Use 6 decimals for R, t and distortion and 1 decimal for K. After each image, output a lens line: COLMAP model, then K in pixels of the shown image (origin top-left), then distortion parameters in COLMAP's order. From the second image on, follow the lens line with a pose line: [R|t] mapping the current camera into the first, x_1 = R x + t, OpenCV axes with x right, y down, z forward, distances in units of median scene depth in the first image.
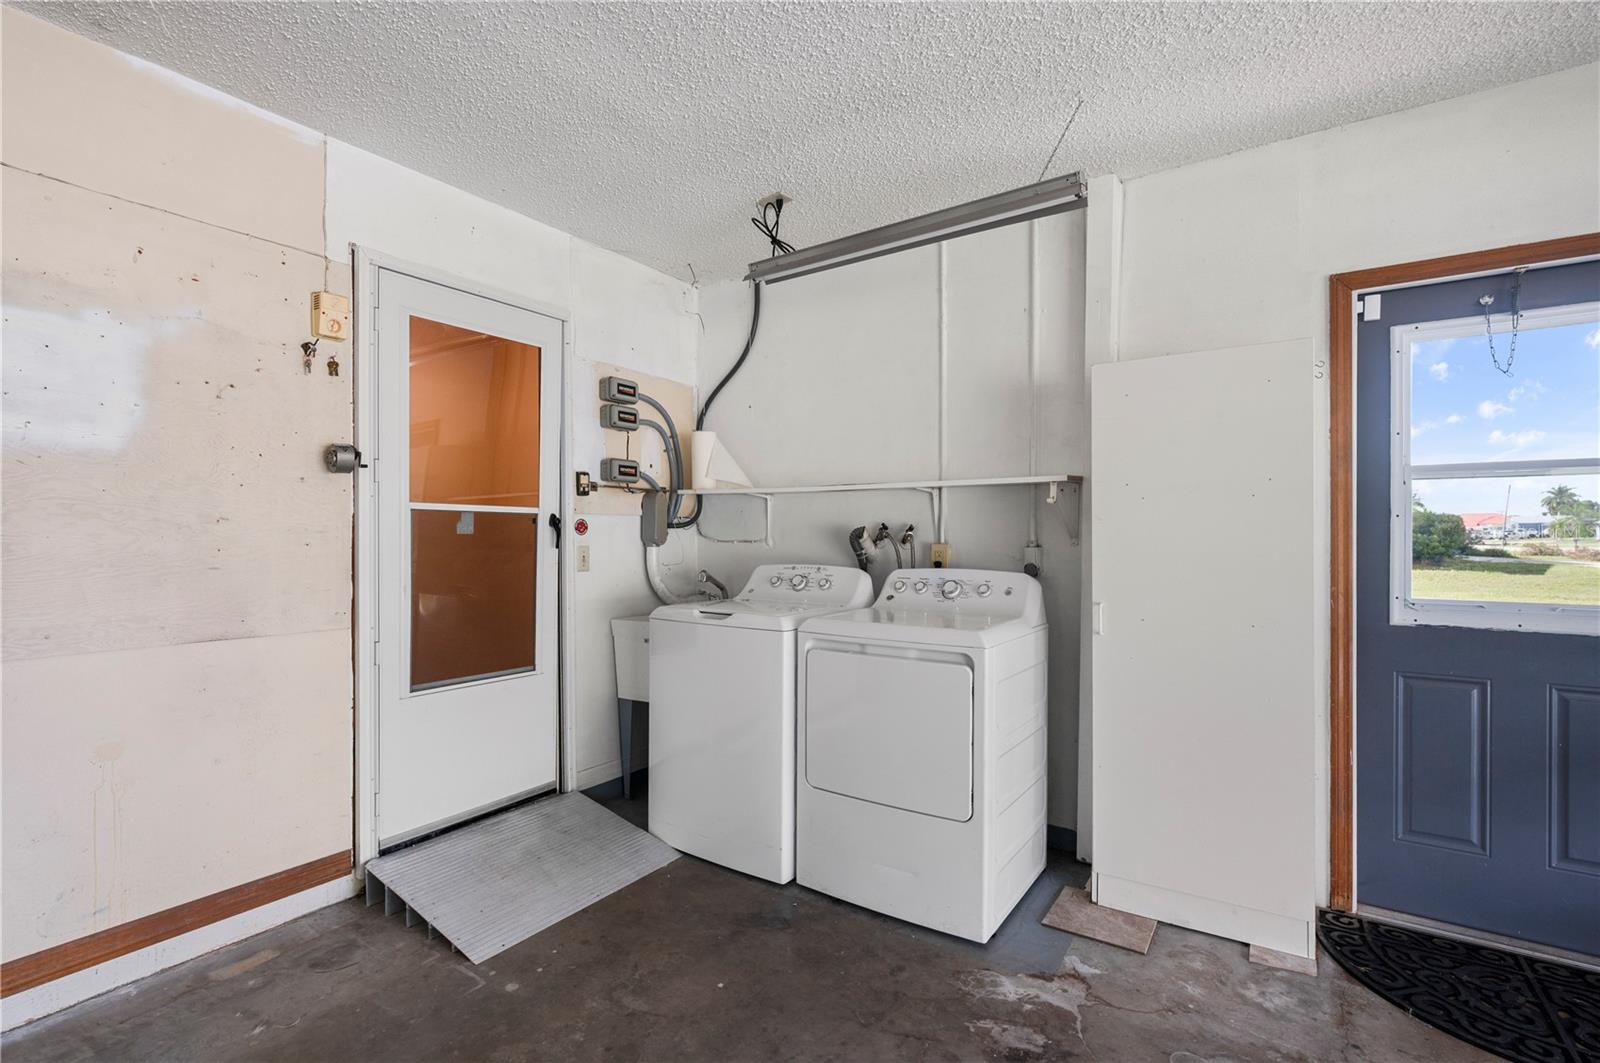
lens RADIAL K [[732.8, 0, 800.0], [0, 732.8, 531.5], [0, 0, 1]] dist [0.000026, 0.000079]
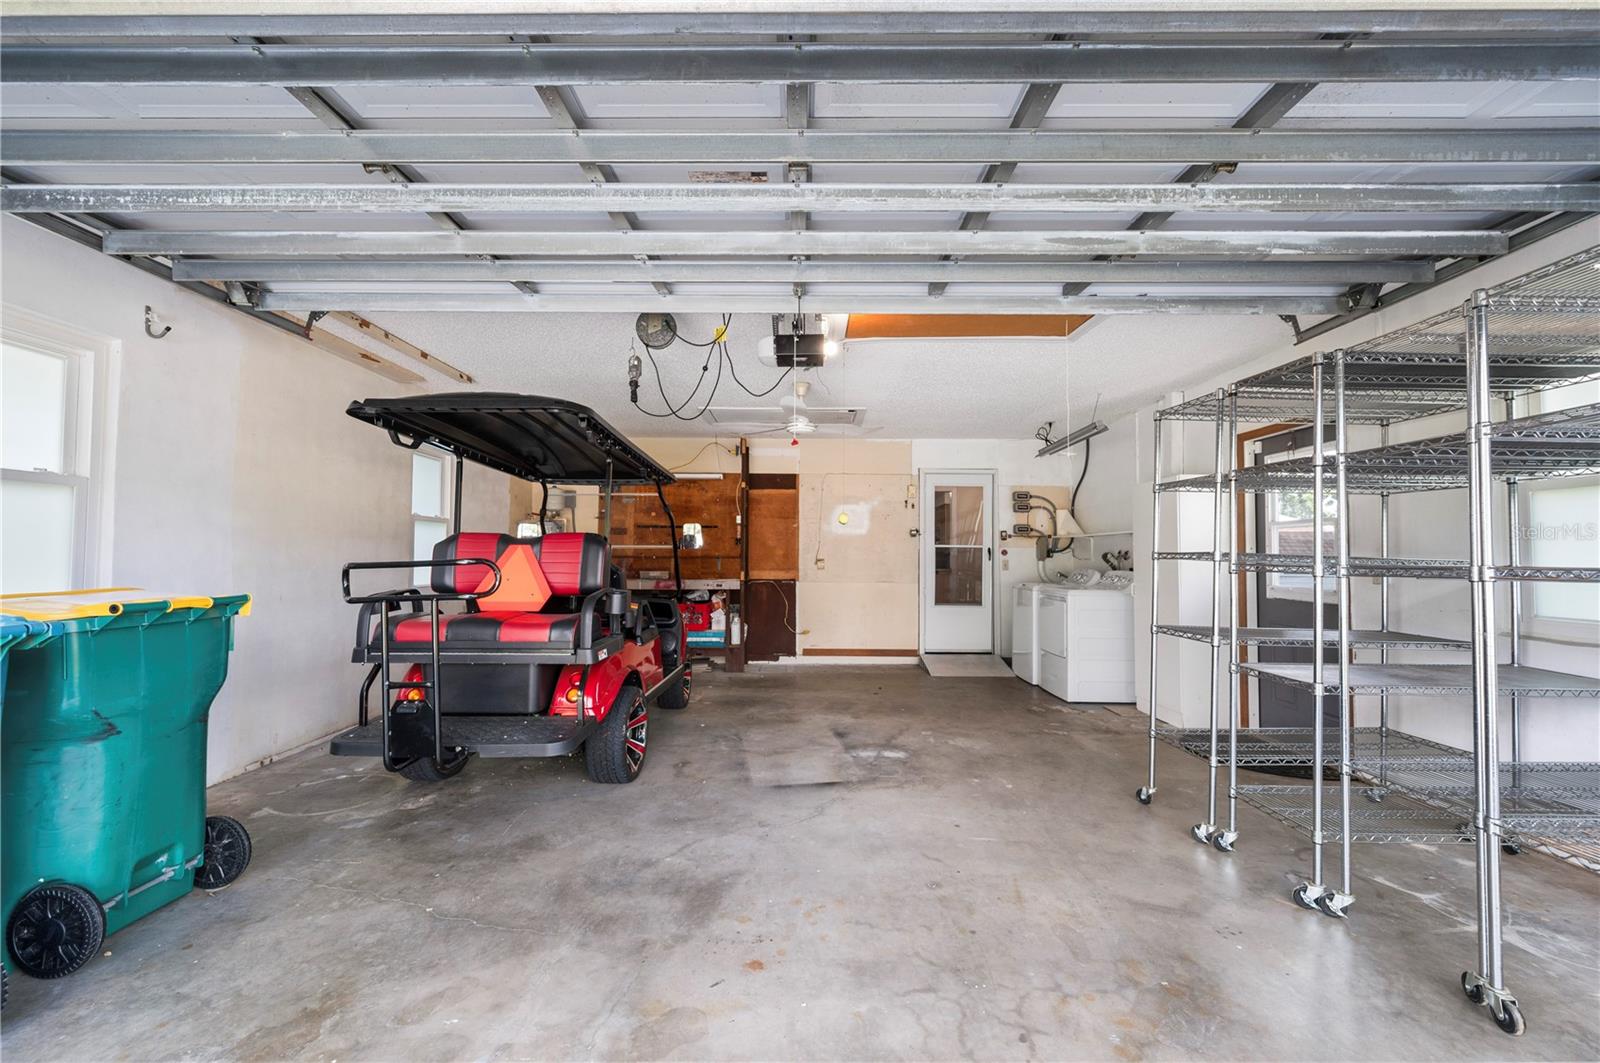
lens RADIAL K [[640.3, 0, 796.9], [0, 640.3, 534.5], [0, 0, 1]] dist [-0.039446, 0.000044]
pose [[0.555074, -0.026695, -0.831373, 1.316794], [-0.003795, 0.999393, -0.034623, 0.010842], [0.831793, 0.022373, 0.554636, -0.941112]]
